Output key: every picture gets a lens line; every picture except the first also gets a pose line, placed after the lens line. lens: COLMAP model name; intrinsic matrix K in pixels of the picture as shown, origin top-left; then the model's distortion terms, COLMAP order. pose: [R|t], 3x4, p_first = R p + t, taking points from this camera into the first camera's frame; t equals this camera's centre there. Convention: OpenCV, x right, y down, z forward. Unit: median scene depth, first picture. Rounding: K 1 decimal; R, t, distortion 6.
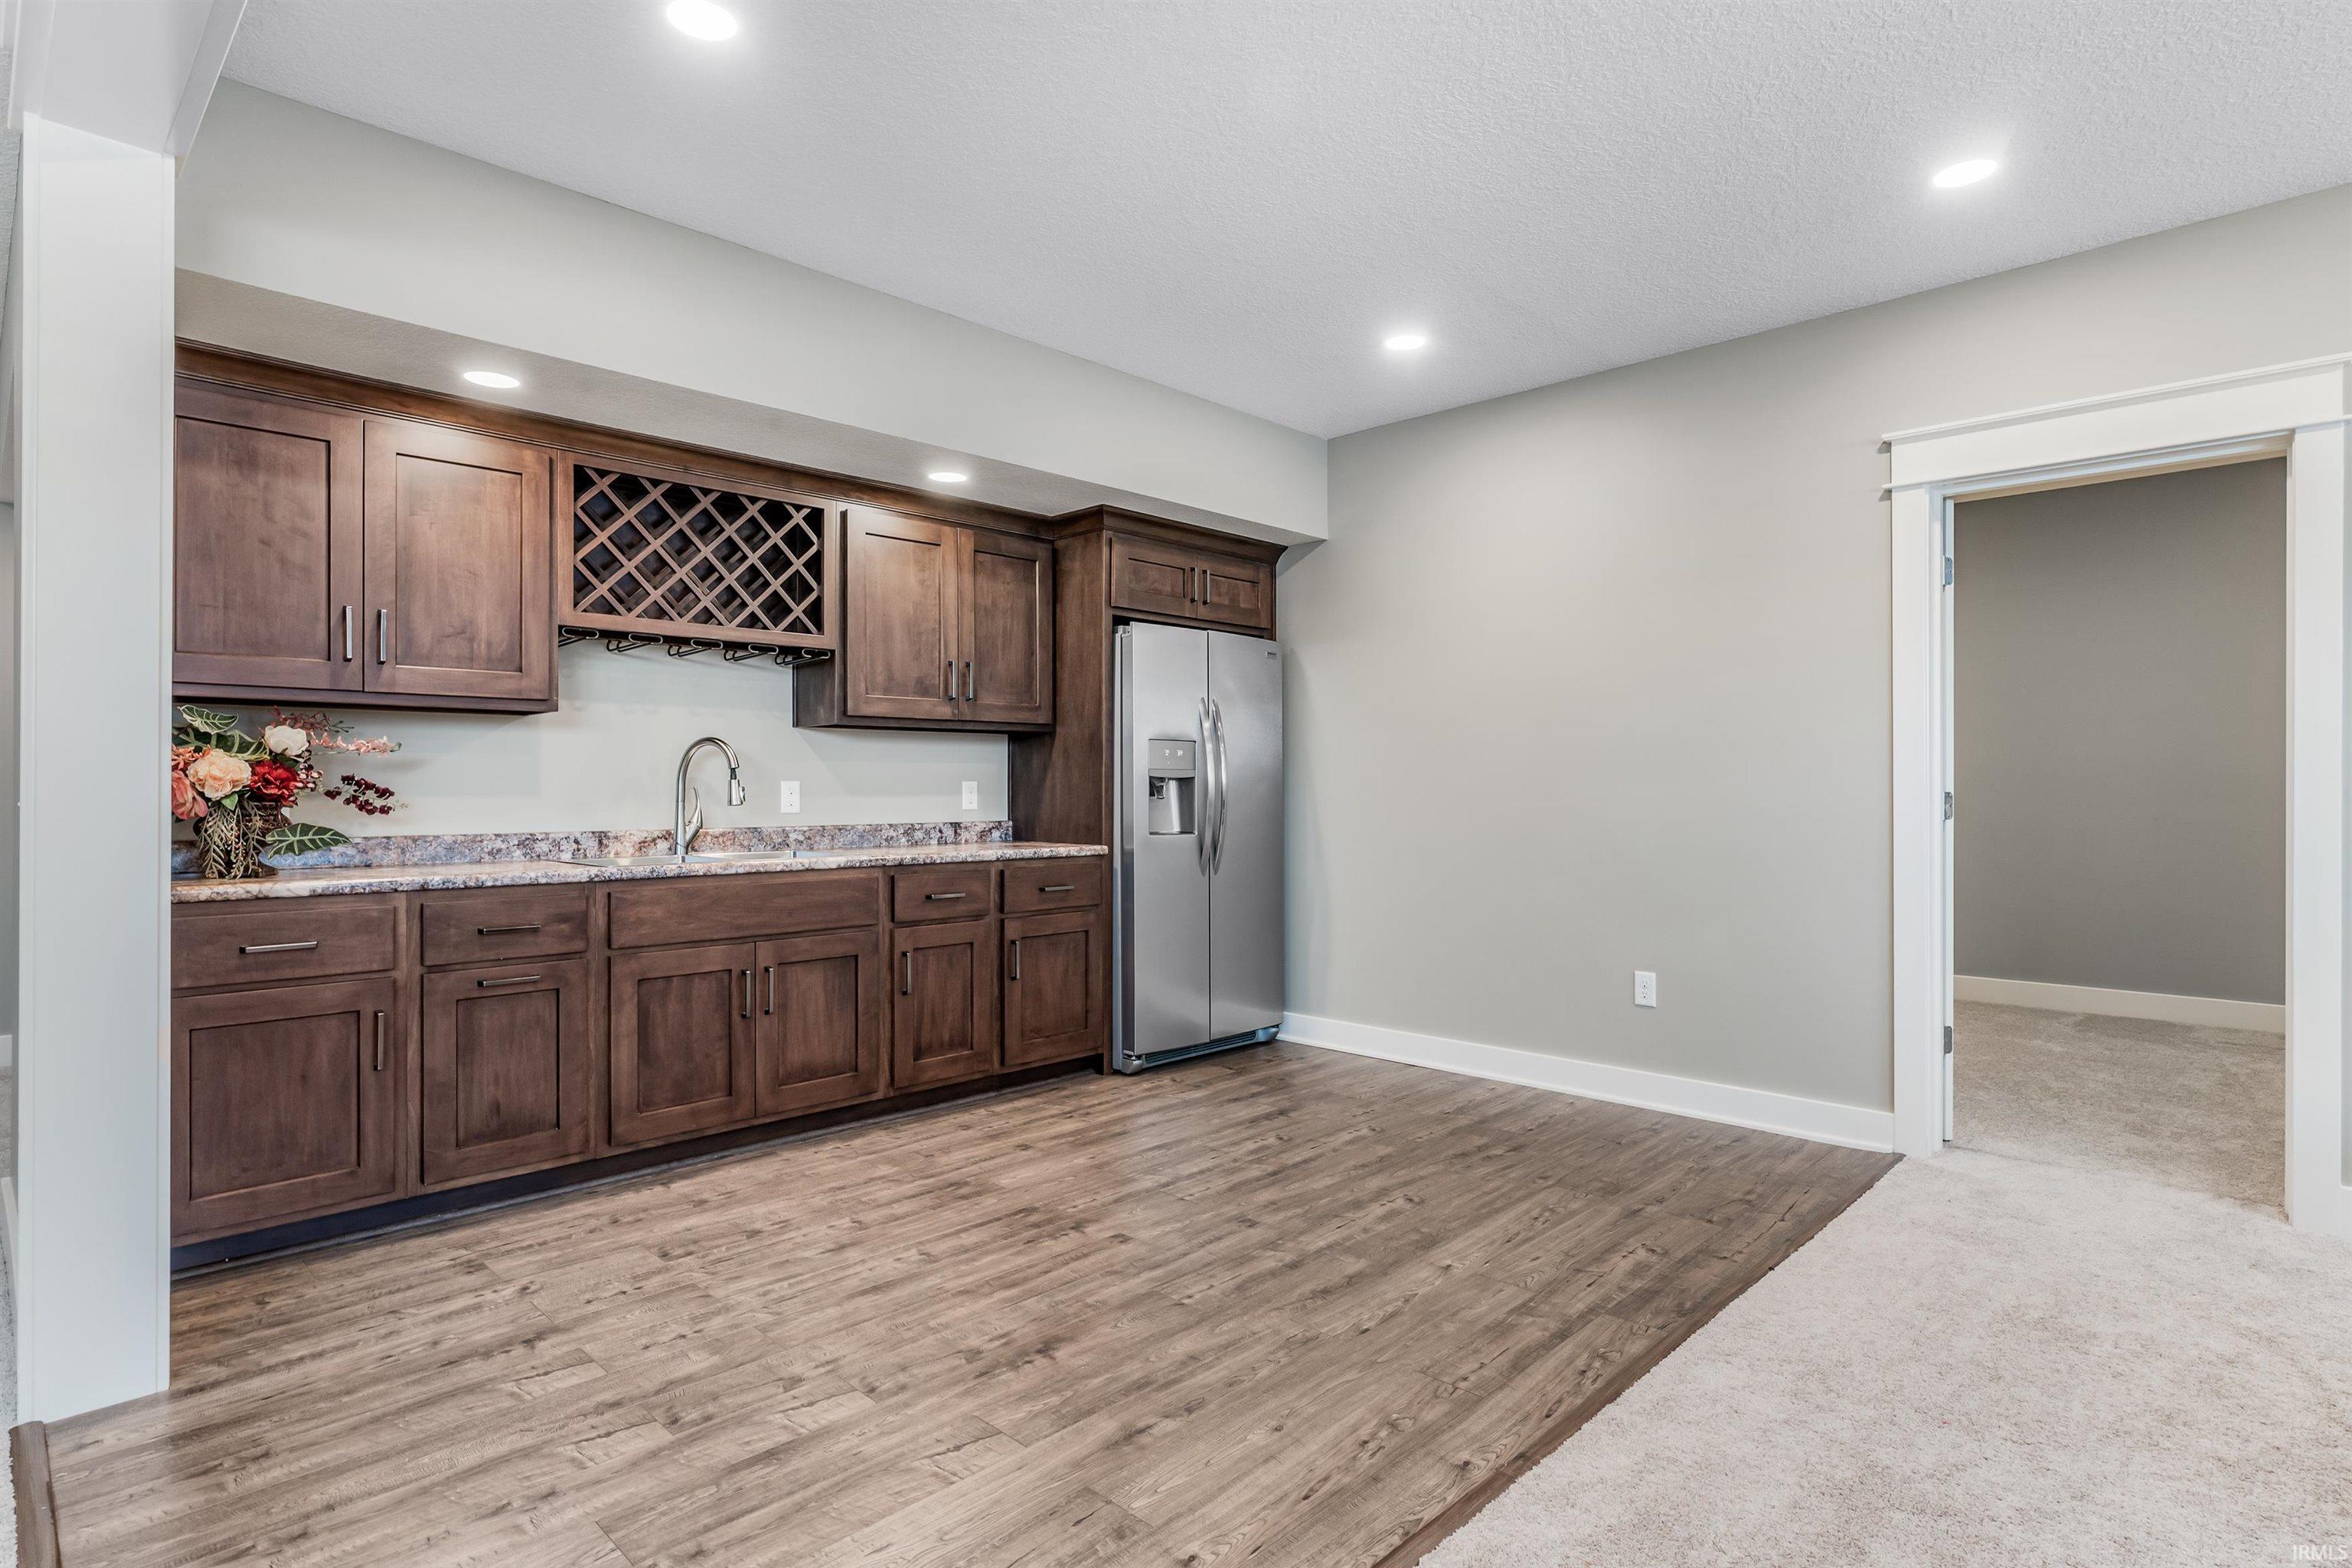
lens RADIAL K [[1233.5, 0, 1174.8], [0, 1233.5, 779.4], [0, 0, 1]] dist [-0.001272, -0.000354]
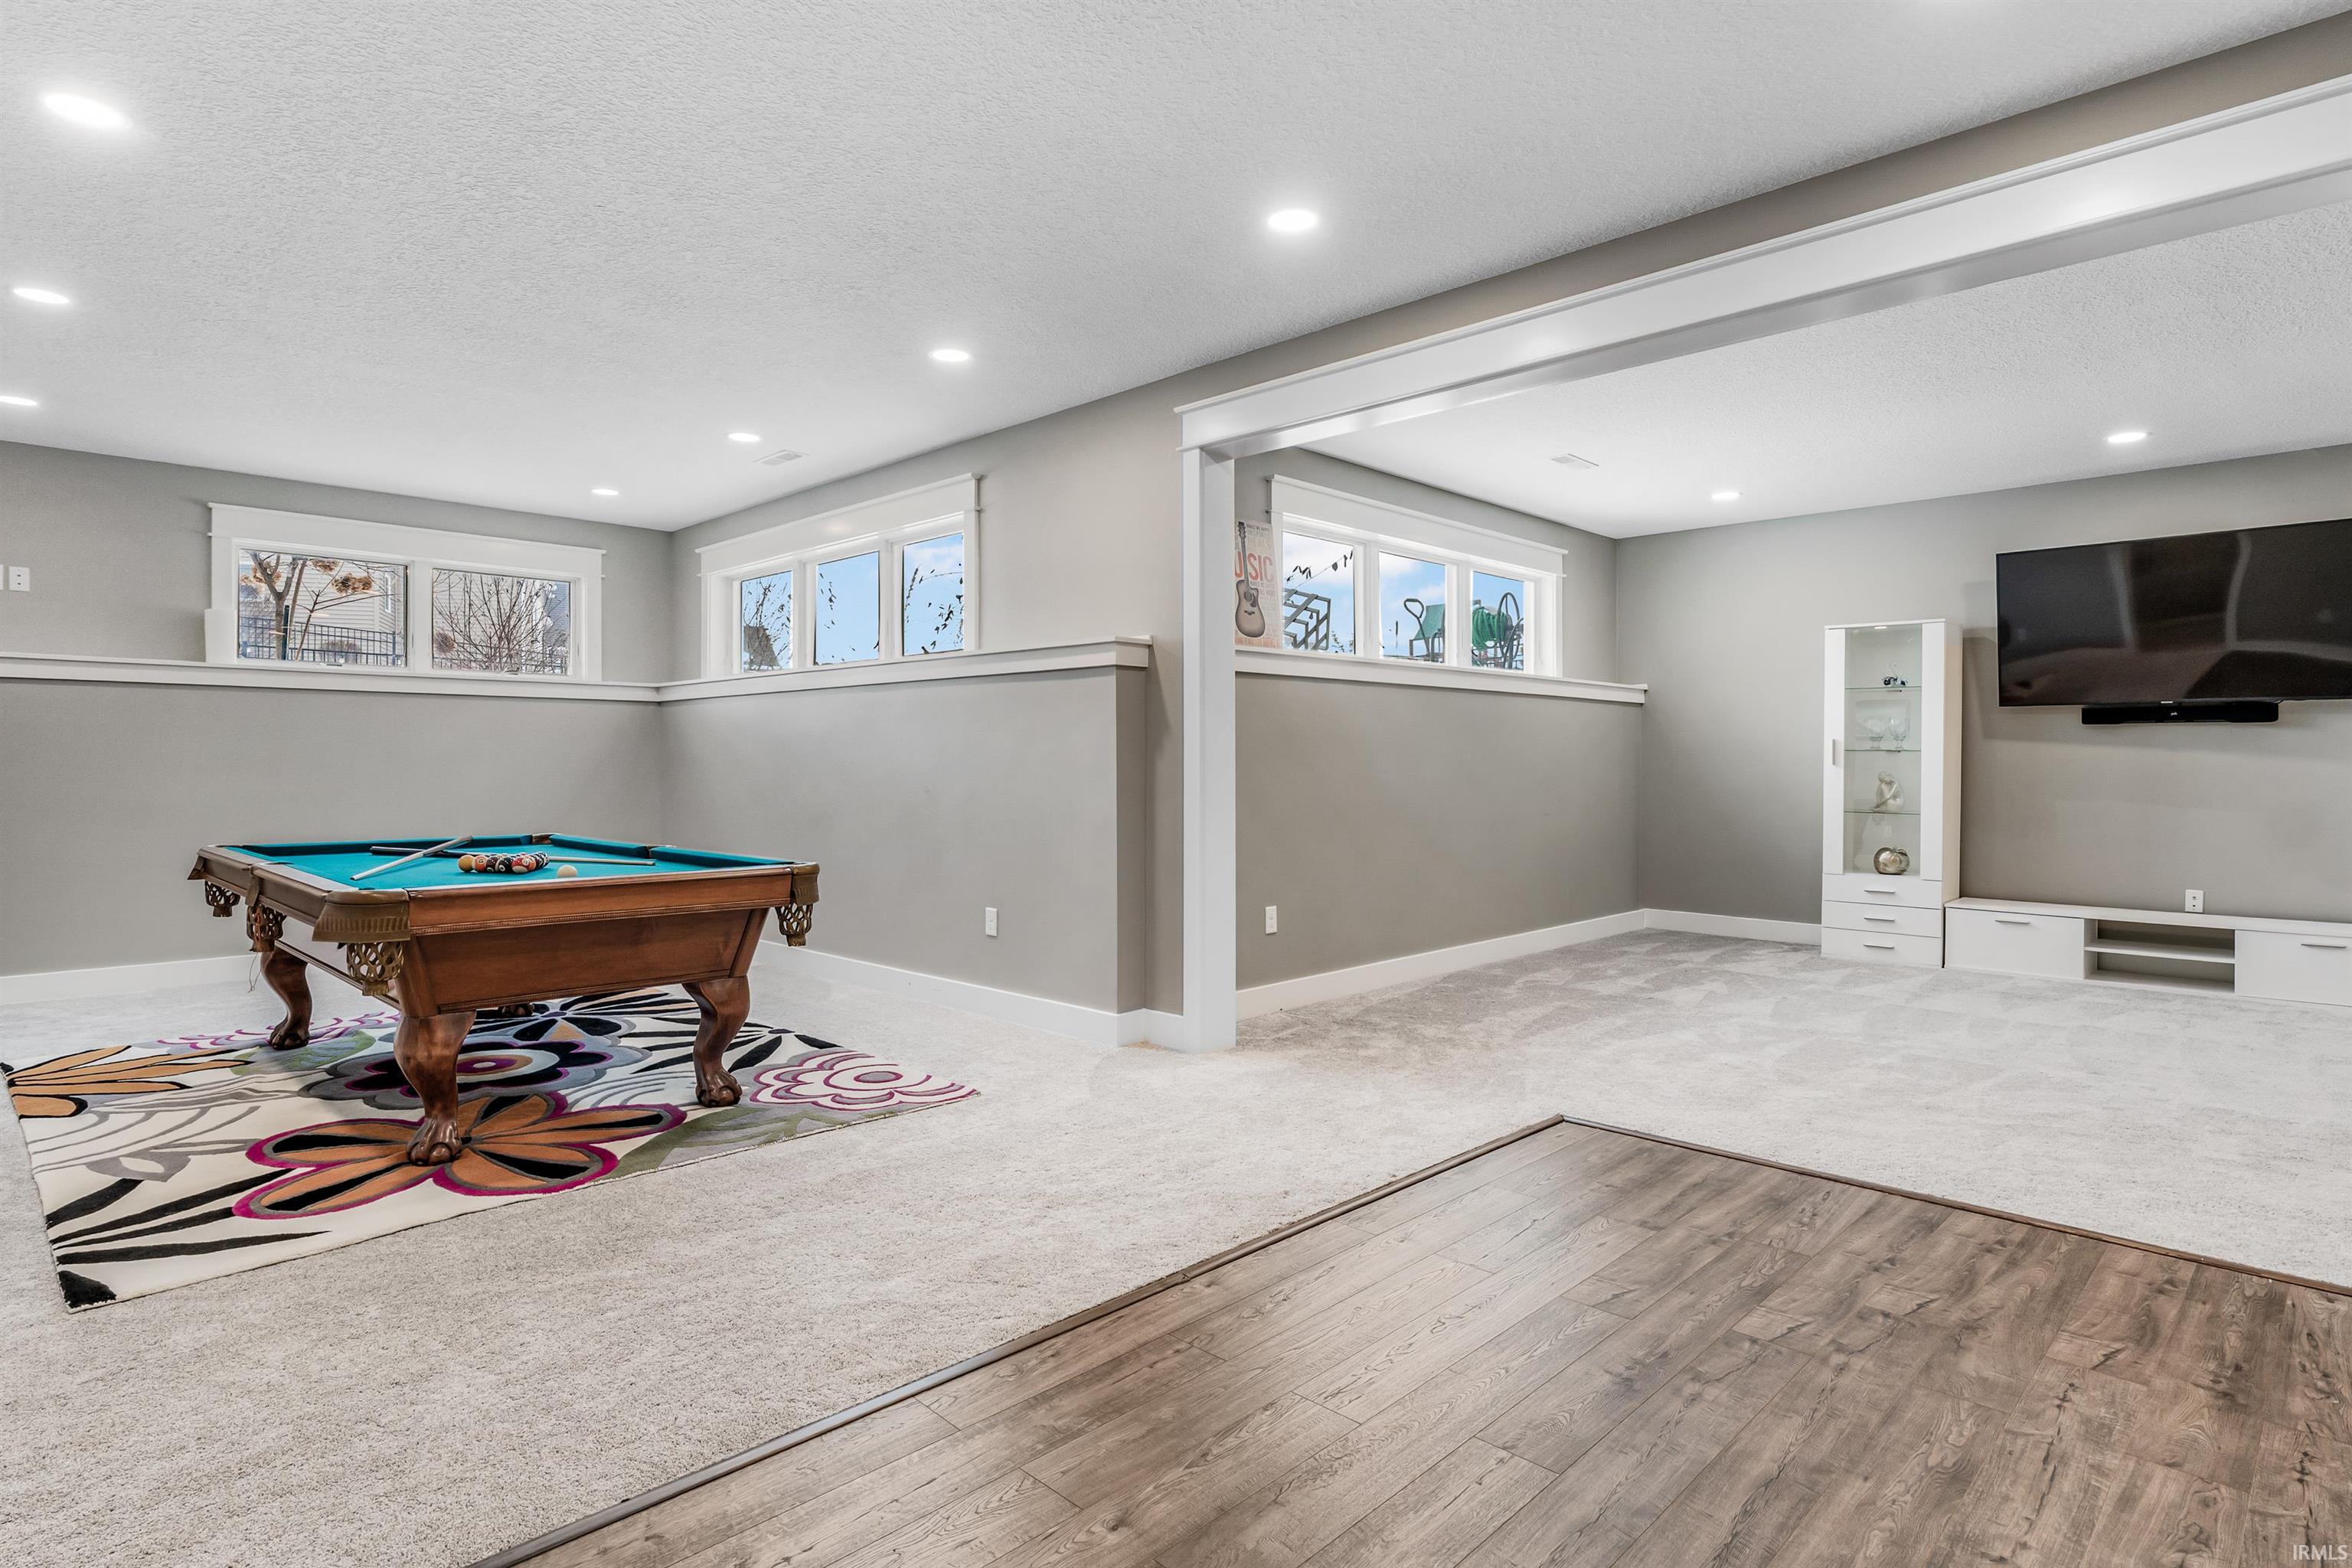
lens RADIAL K [[1233.5, 0, 1177.4], [0, 1233.5, 776.4], [0, 0, 1]] dist [-0.001272, -0.000354]
pose [[-0.999991, -0.001297, 0.004101, 0.227301], [-0.001292, 0.999998, 0.001188, 0.017320], [-0.004103, 0.001183, -0.999991, 1.960996]]
